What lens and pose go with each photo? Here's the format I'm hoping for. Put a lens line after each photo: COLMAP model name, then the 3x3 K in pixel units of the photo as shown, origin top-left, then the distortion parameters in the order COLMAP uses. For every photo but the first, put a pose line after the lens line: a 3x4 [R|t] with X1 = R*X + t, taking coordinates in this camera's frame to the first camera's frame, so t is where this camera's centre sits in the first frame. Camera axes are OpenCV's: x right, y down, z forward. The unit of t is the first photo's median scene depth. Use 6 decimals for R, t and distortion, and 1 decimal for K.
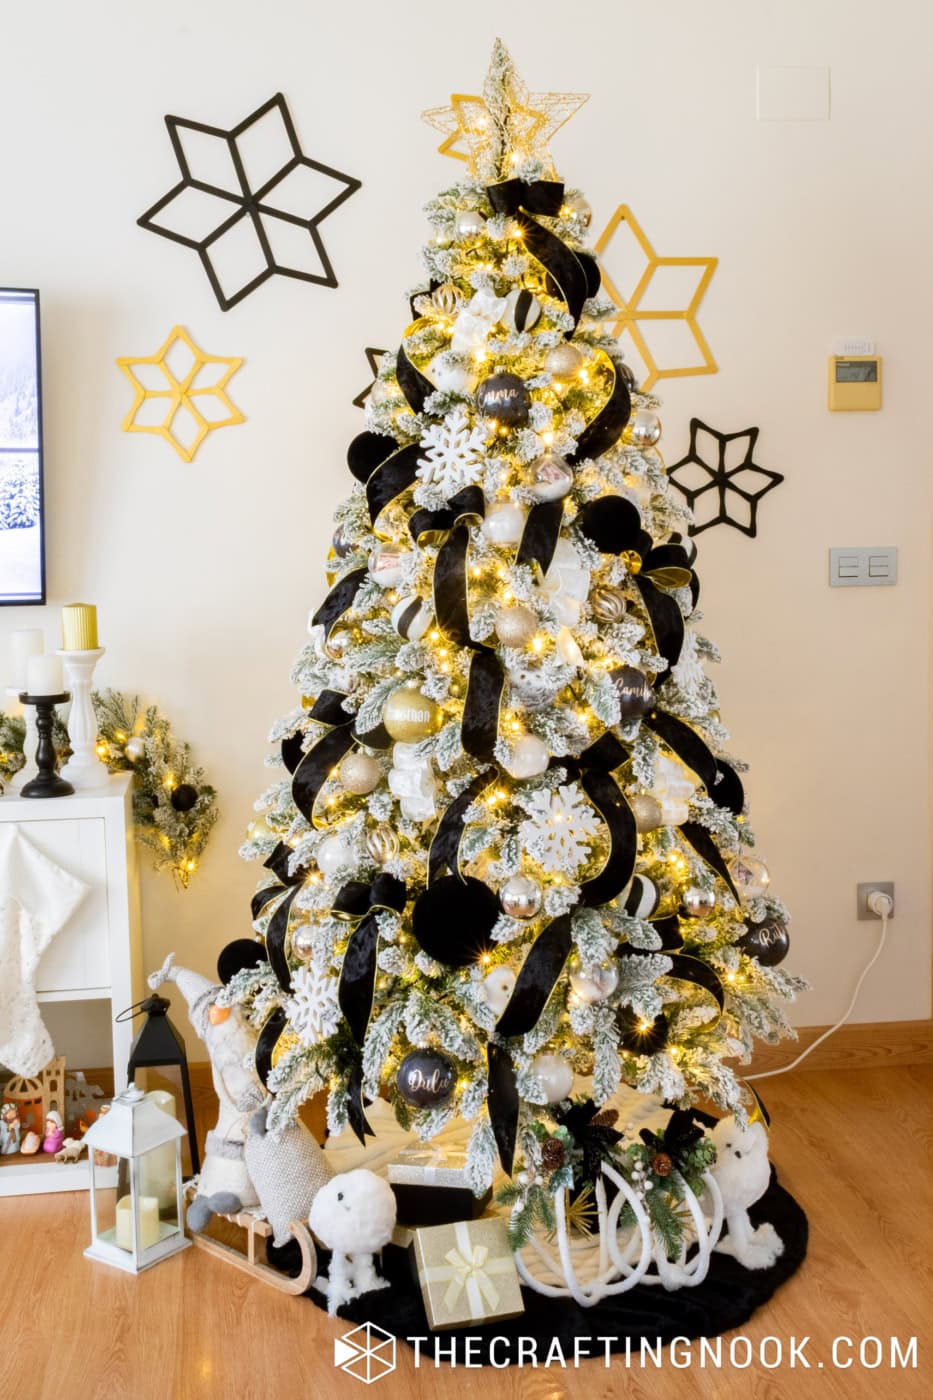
lens RADIAL K [[1629.1, 0, 455.9], [0, 1629.1, 694.1], [0, 0, 1]] dist [-0.007007, 0.000000]
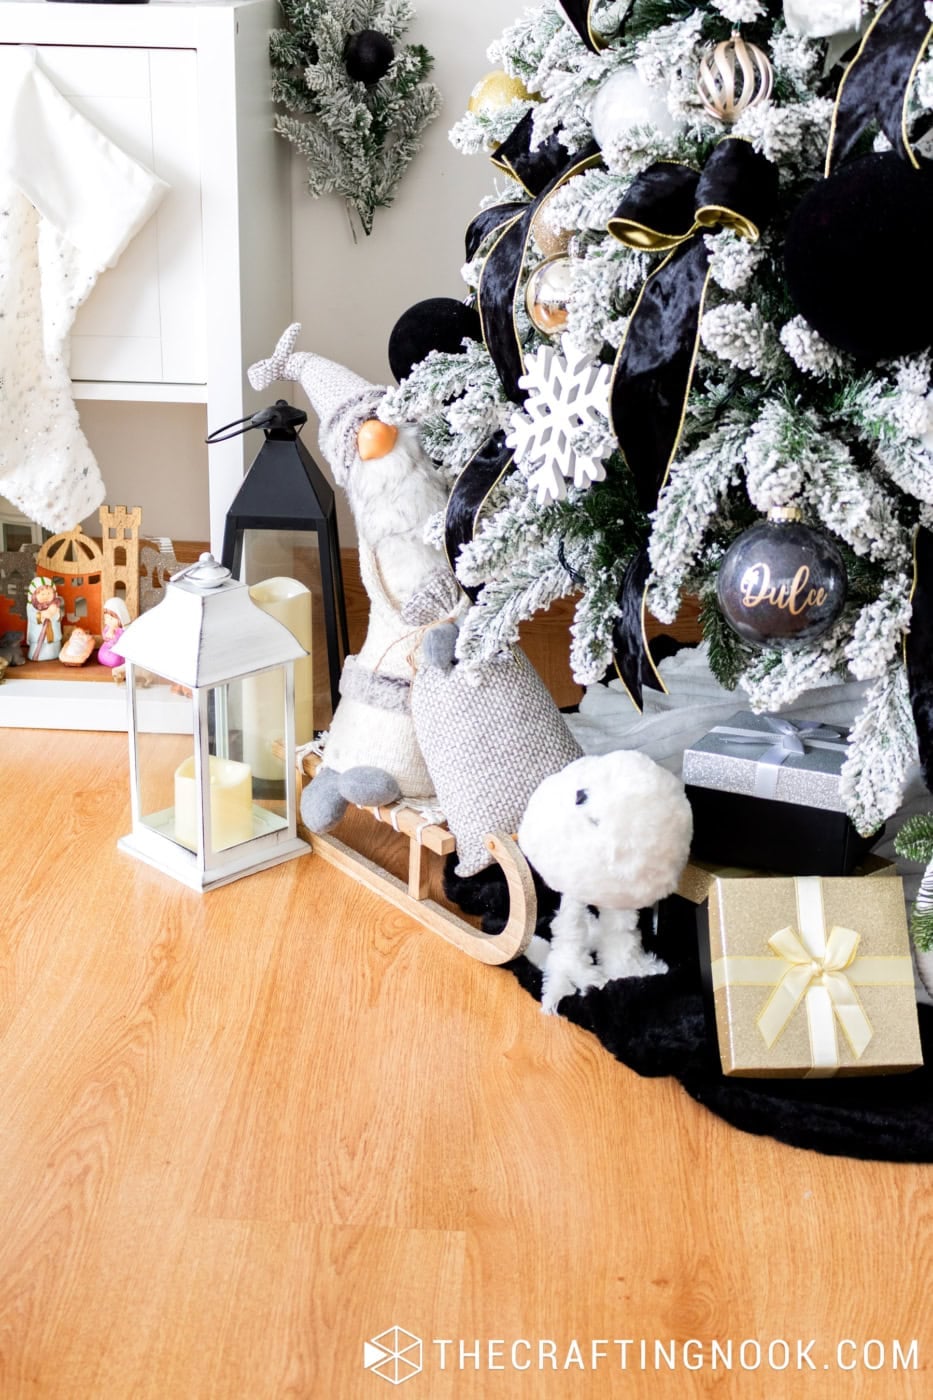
lens RADIAL K [[1963.5, 0, 442.1], [0, 1963.5, 699.3], [0, 0, 1]] dist [0.049110, 0.000000]
pose [[0.980318, 0.103362, -0.168202, -0.013915], [-0.056310, 0.962992, 0.263582, 0.114179], [0.189222, -0.248923, 0.949859, 0.398830]]
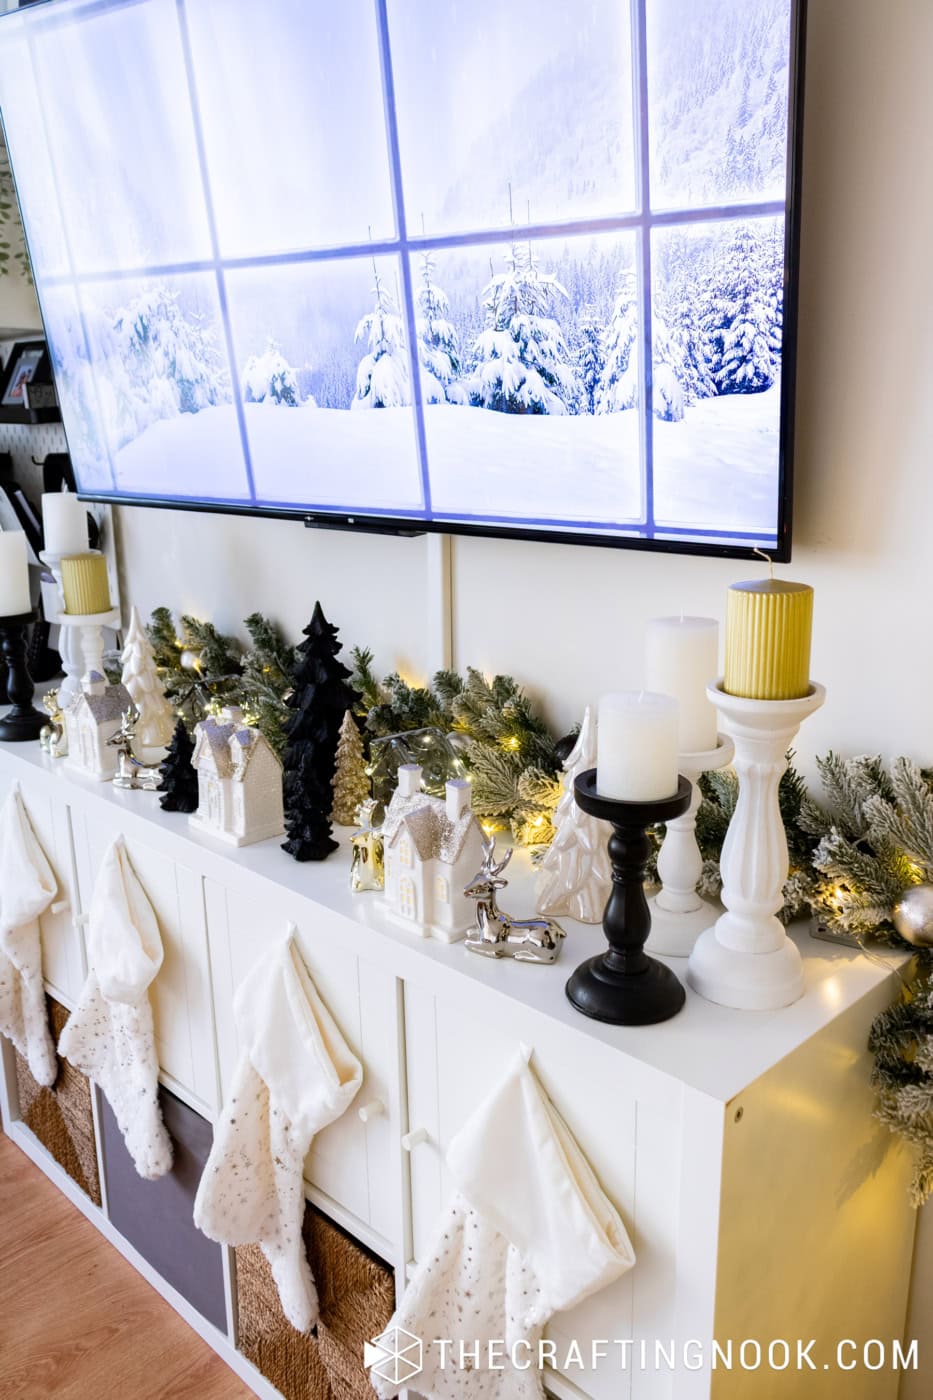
lens RADIAL K [[1164.2, 0, 438.0], [0, 1164.2, 697.9], [0, 0, 1]] dist [0.007701, 0.013309]
pose [[0.597272, 0.217618, -0.771952, -0.052830], [-0.094381, 0.974869, 0.201797, -0.087867], [0.796467, -0.047670, 0.602801, 0.836562]]
